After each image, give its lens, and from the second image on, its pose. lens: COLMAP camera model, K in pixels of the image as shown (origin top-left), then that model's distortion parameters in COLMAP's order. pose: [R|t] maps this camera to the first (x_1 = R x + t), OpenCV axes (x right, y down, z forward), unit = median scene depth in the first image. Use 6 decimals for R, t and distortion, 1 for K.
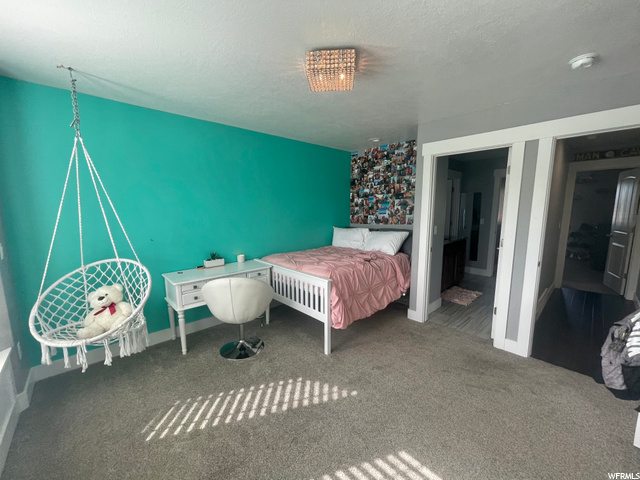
lens RADIAL K [[258.1, 0, 318.8], [0, 258.1, 243.8], [0, 0, 1]] dist [-0.001903, 0.000496]
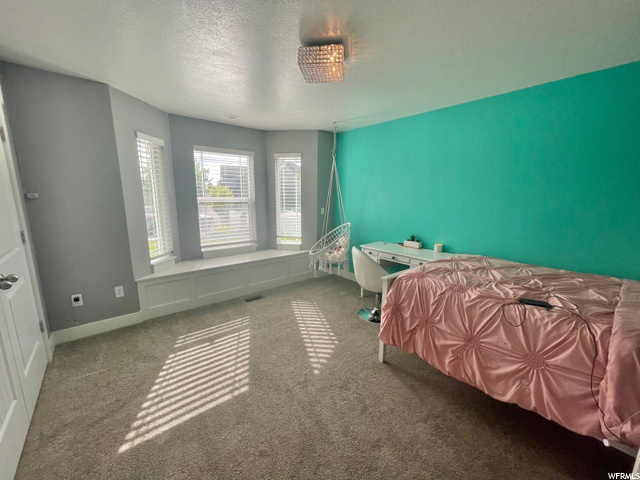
lens RADIAL K [[258.1, 0, 318.8], [0, 258.1, 243.8], [0, 0, 1]] dist [-0.001903, 0.000496]
pose [[-0.055357, 0.188691, -0.980475, 1.002247], [-0.145446, 0.969983, 0.194883, -0.121341], [0.987816, 0.153394, -0.026251, 0.901683]]
